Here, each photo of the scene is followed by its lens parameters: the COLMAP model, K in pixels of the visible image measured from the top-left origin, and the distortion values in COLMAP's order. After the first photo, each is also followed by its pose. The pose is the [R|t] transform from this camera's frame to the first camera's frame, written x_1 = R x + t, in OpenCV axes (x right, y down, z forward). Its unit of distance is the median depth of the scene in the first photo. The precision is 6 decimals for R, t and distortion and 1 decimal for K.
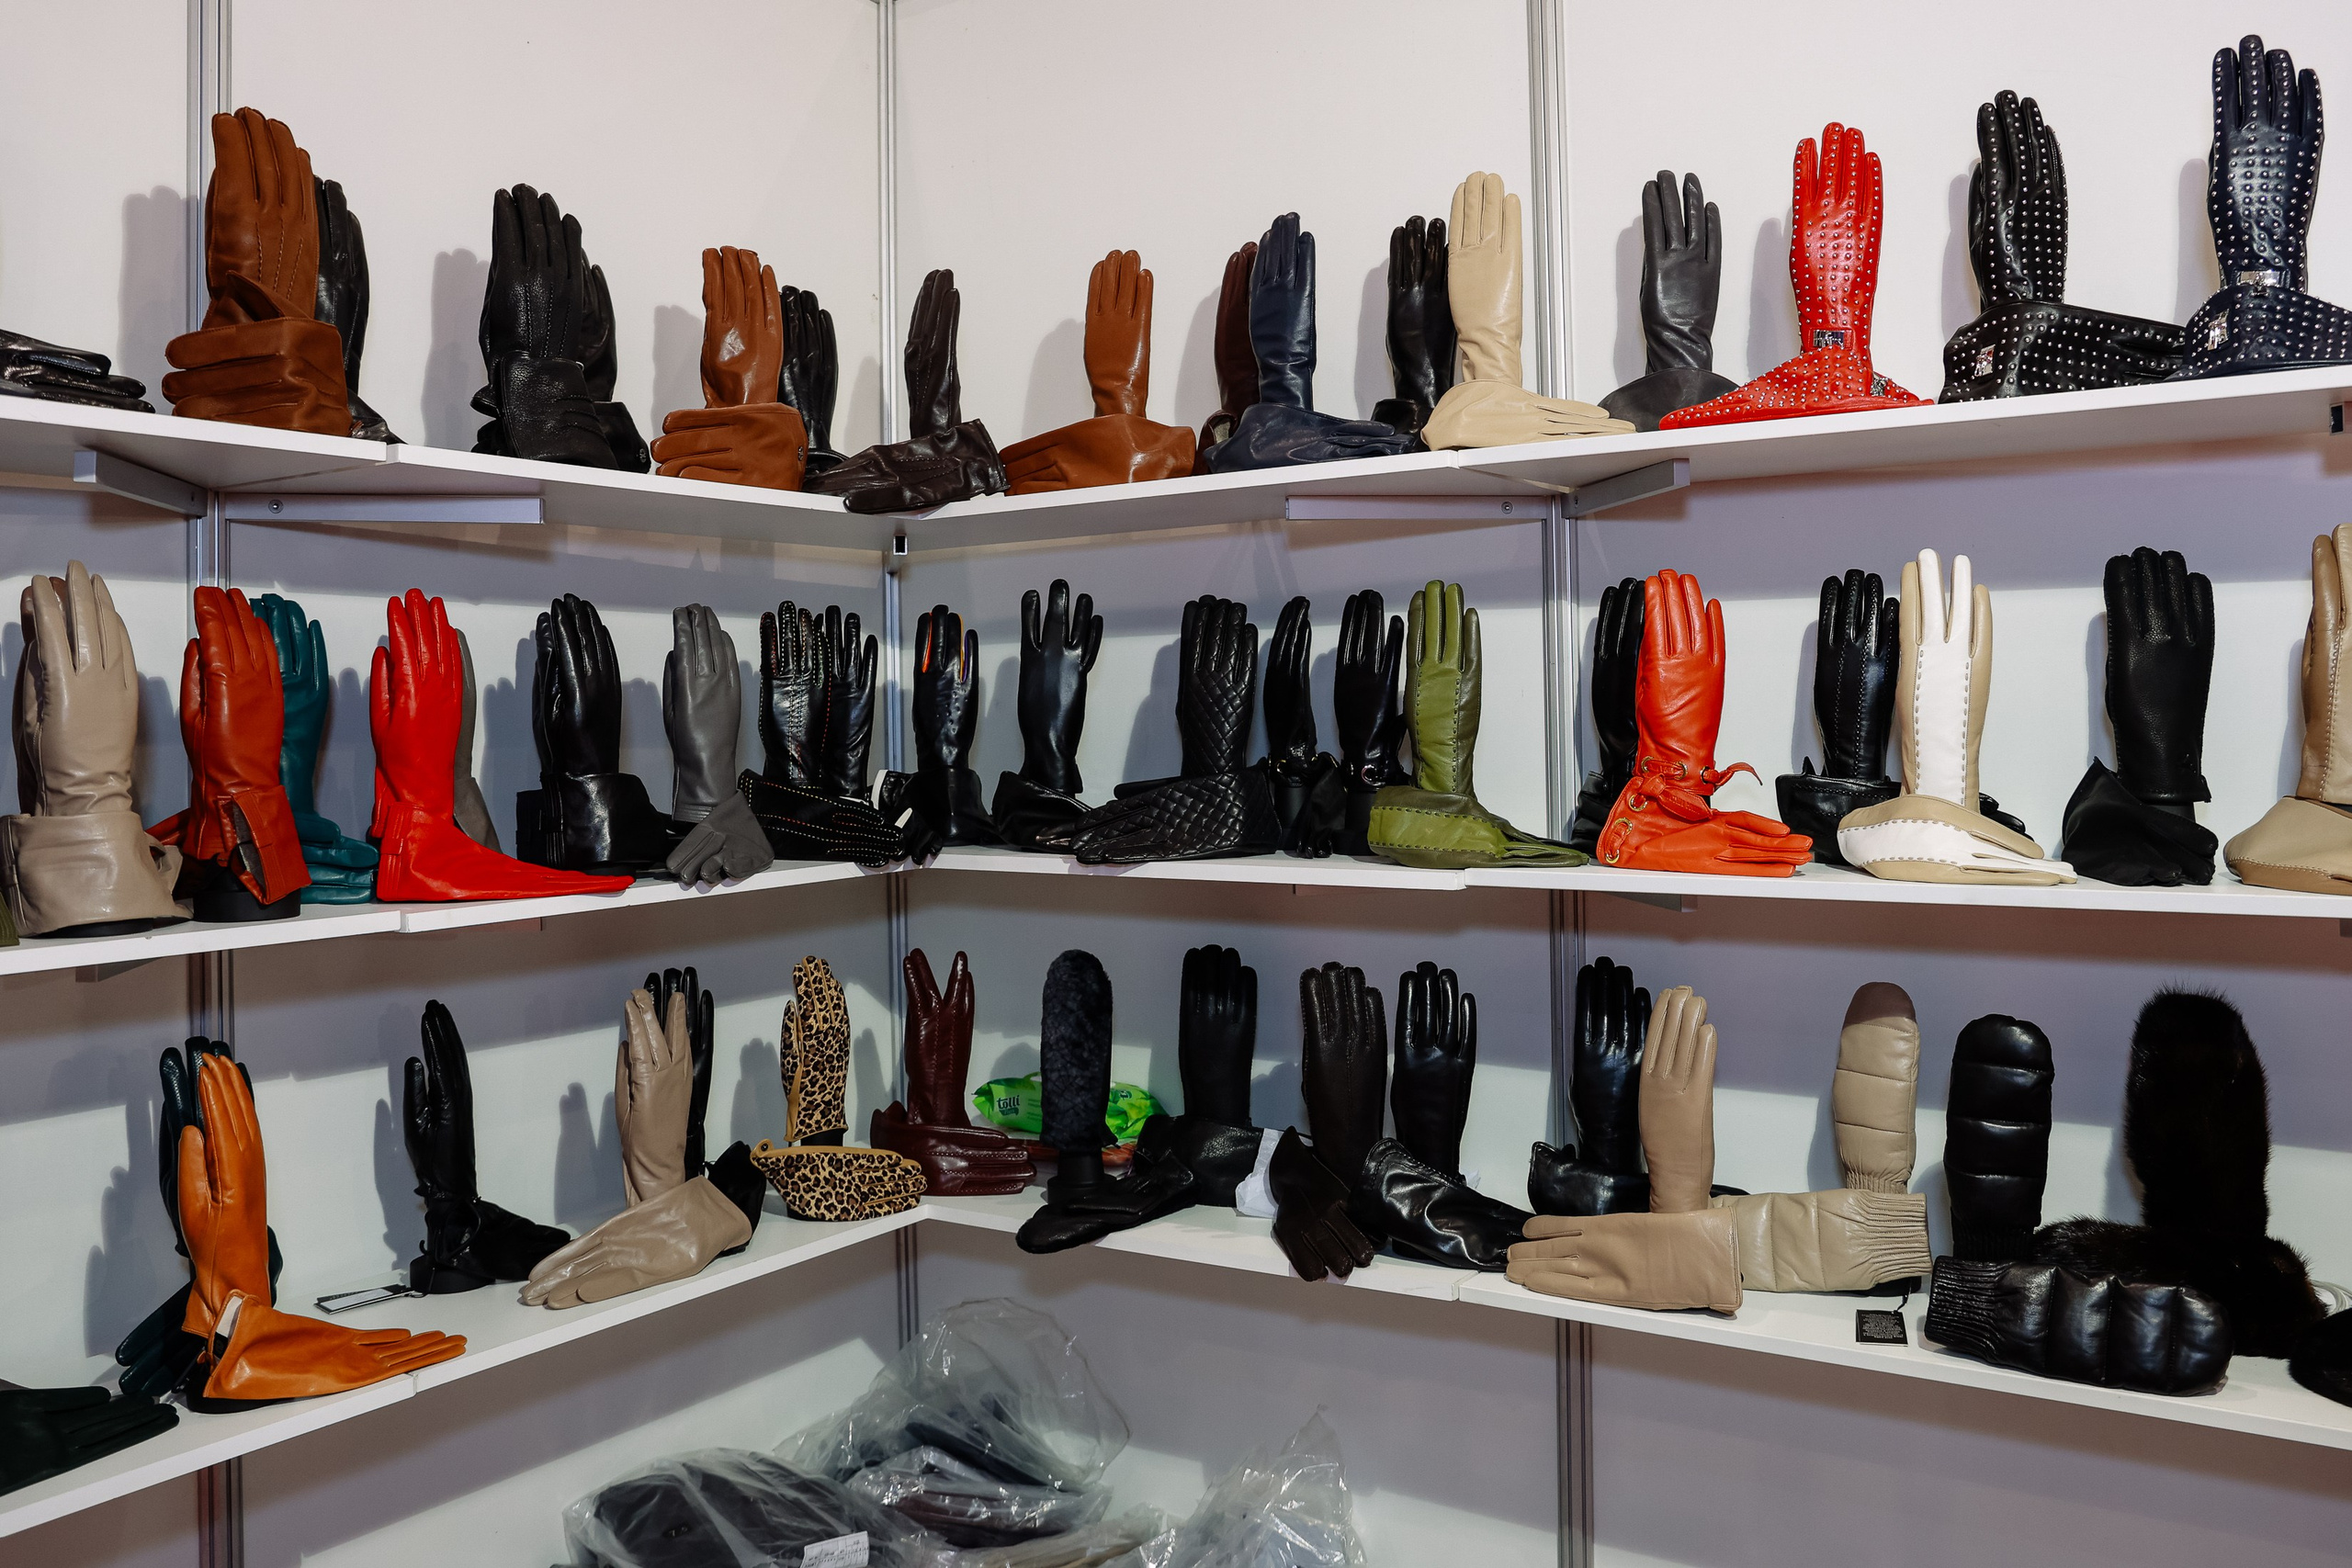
lens RADIAL K [[1844.8, 0, 1174.9], [0, 1844.8, 726.1], [0, 0, 1]] dist [-0.134692, -0.000762]
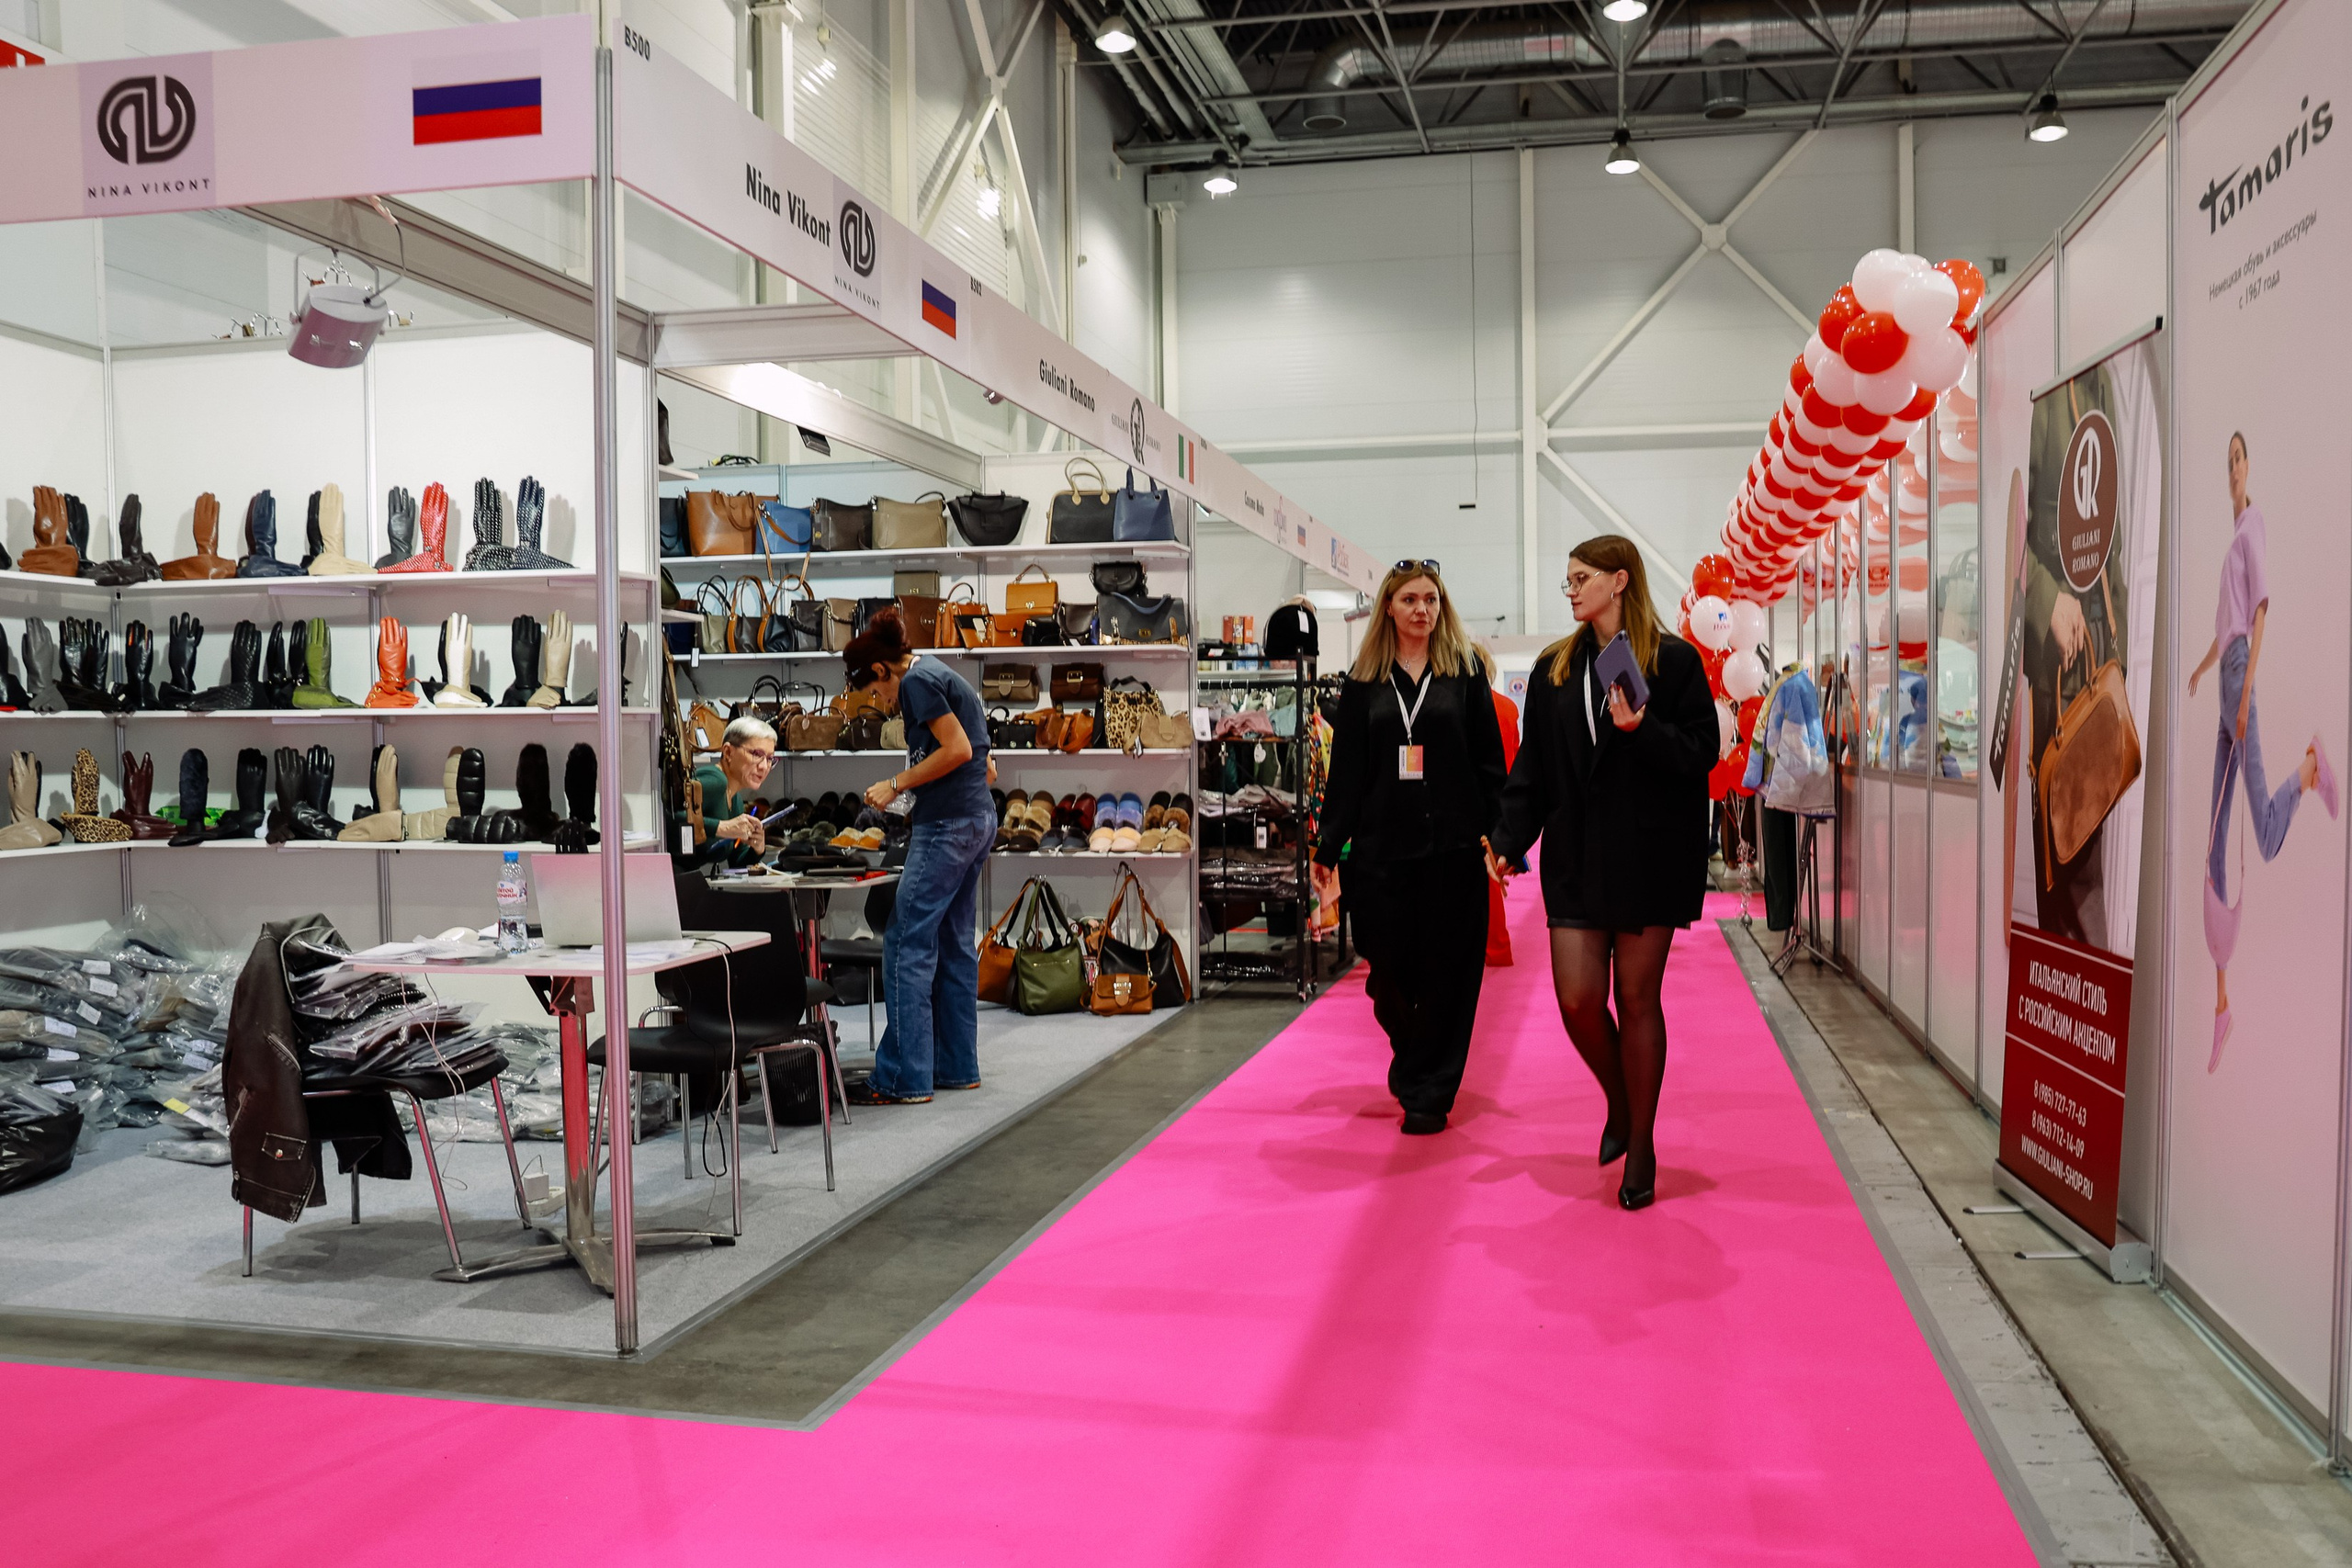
lens RADIAL K [[1865.6, 0, 1177.1], [0, 1865.6, 840.7], [0, 0, 1]] dist [-0.003123, 0.007664]
pose [[0.937150, -0.007617, 0.348843, 0.357049], [-0.008785, 0.998930, 0.045413, 0.123151], [-0.348815, -0.045624, 0.936080, -2.172302]]
